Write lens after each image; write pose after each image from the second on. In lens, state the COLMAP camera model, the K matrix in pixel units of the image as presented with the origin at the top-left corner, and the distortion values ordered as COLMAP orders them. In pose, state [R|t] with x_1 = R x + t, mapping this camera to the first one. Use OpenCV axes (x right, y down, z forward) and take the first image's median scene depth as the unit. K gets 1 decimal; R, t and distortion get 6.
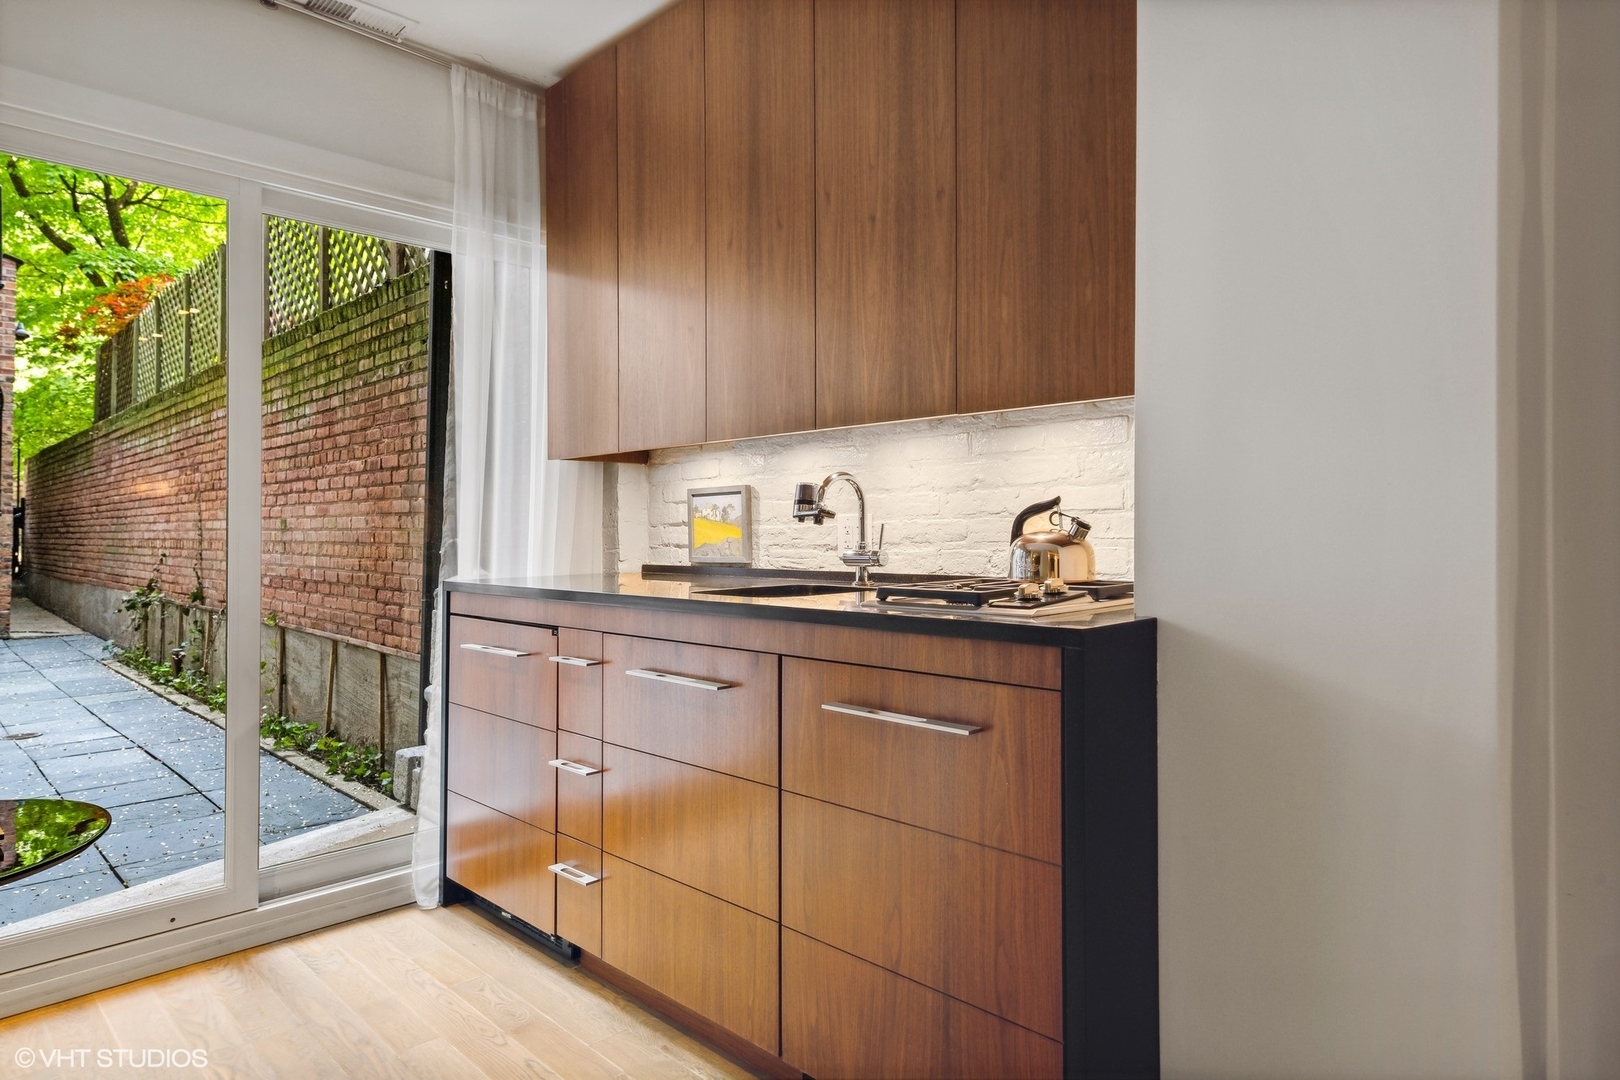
lens RADIAL K [[986.1, 0, 806.7], [0, 986.1, 528.6], [0, 0, 1]] dist [0.004666, 0.000522]
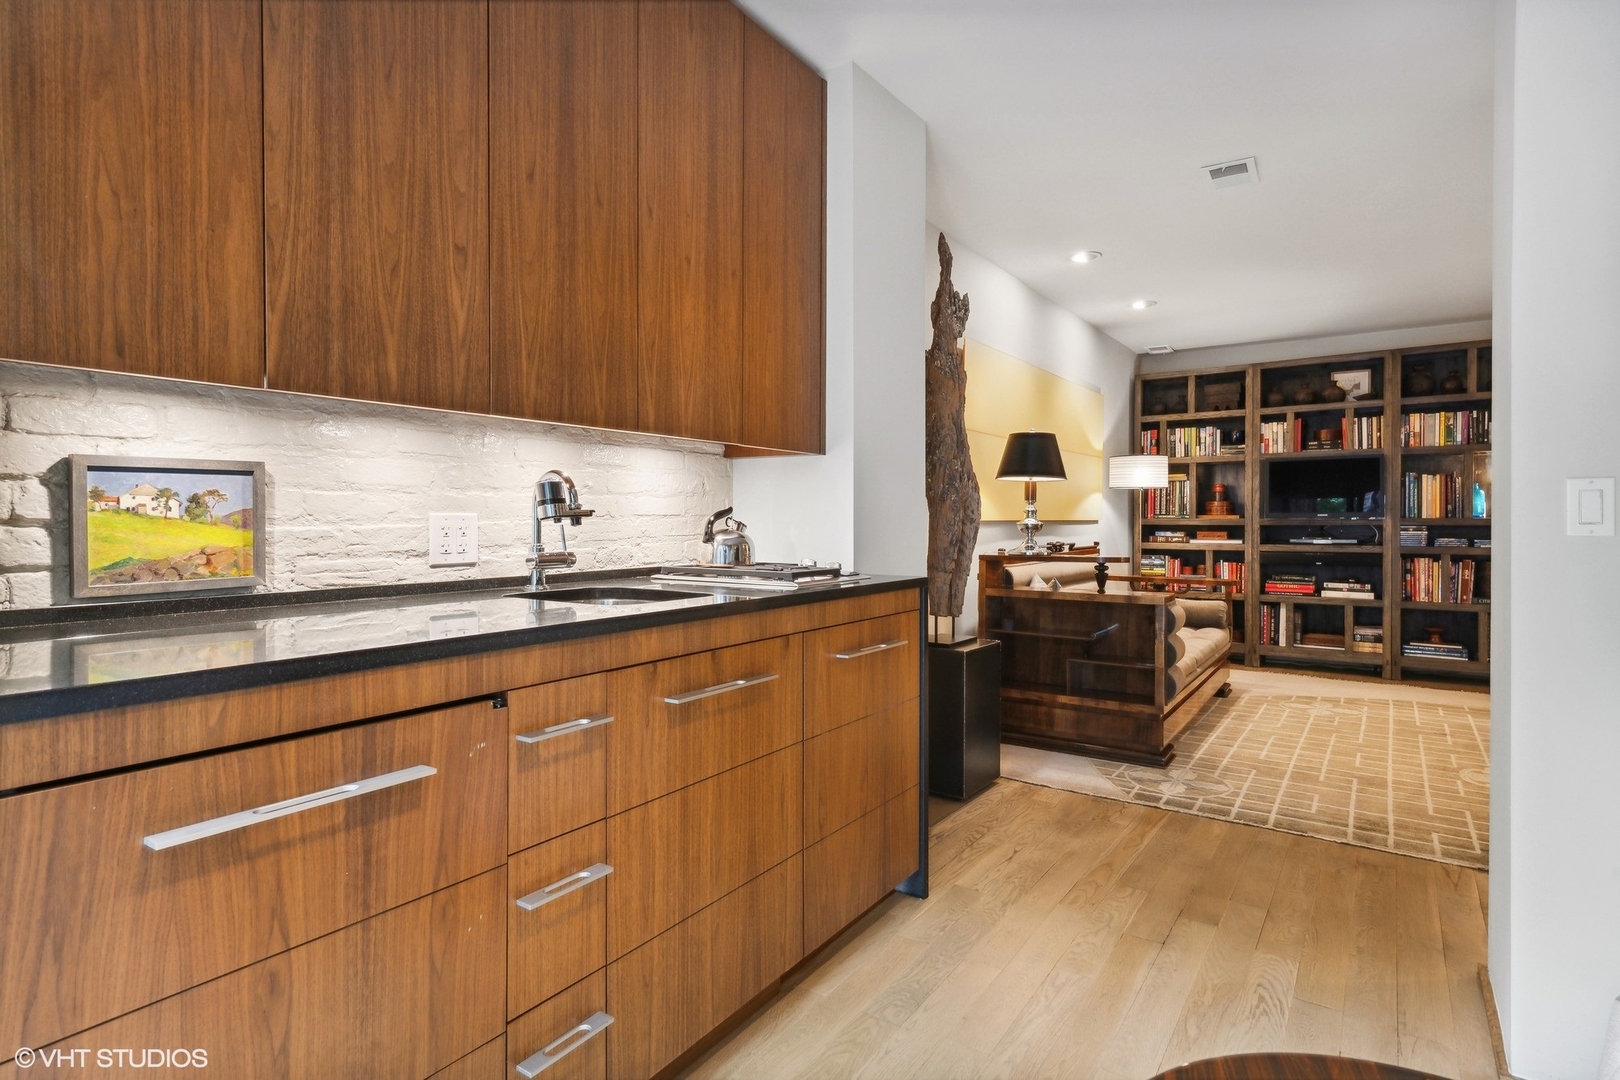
lens RADIAL K [[875.7, 0, 808.6], [0, 875.7, 535.5], [0, 0, 1]] dist [0.010533, -0.001060]
pose [[-0.230976, -0.009978, 0.972908, -0.739325], [0.002543, 0.999938, 0.010858, -0.002530], [-0.972956, 0.004982, -0.230936, 0.843060]]
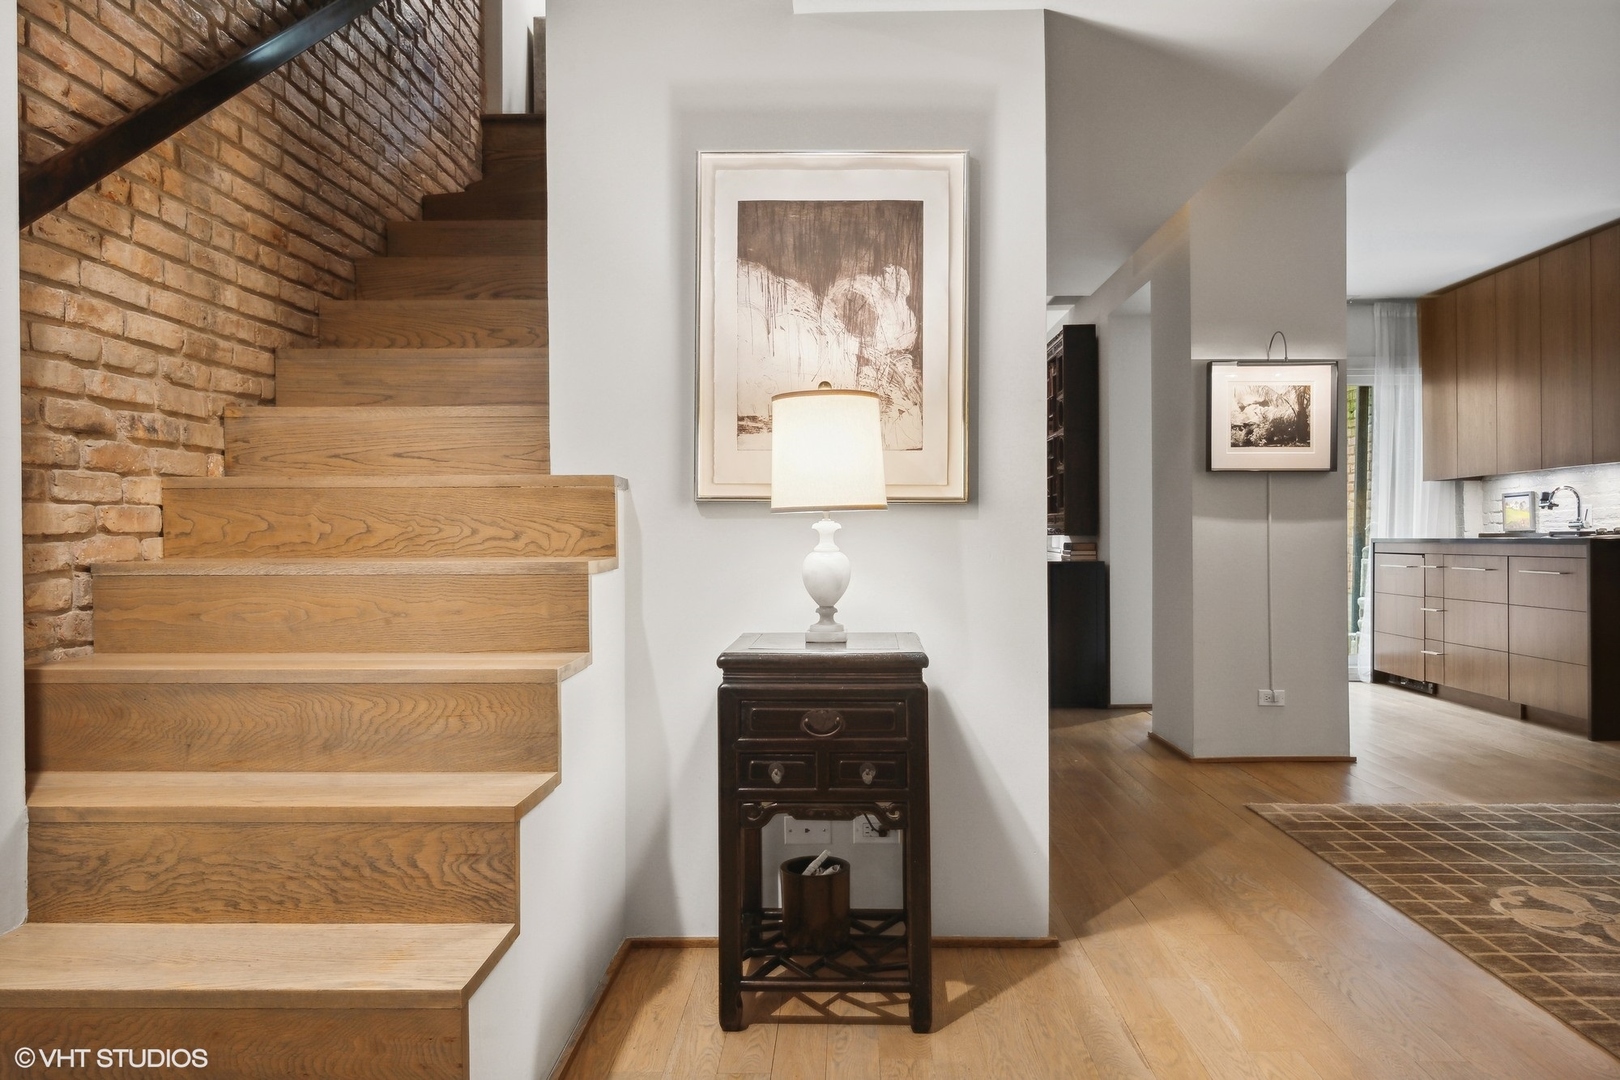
lens RADIAL K [[1153.5, 0, 803.9], [0, 1153.5, 536.0], [0, 0, 1]] dist [0.008363, -0.003556]
pose [[0.716353, -0.003472, -0.697729, 0.551968], [0.004223, 0.999991, -0.000640, 0.043983], [0.697725, -0.002488, 0.716361, -1.822319]]
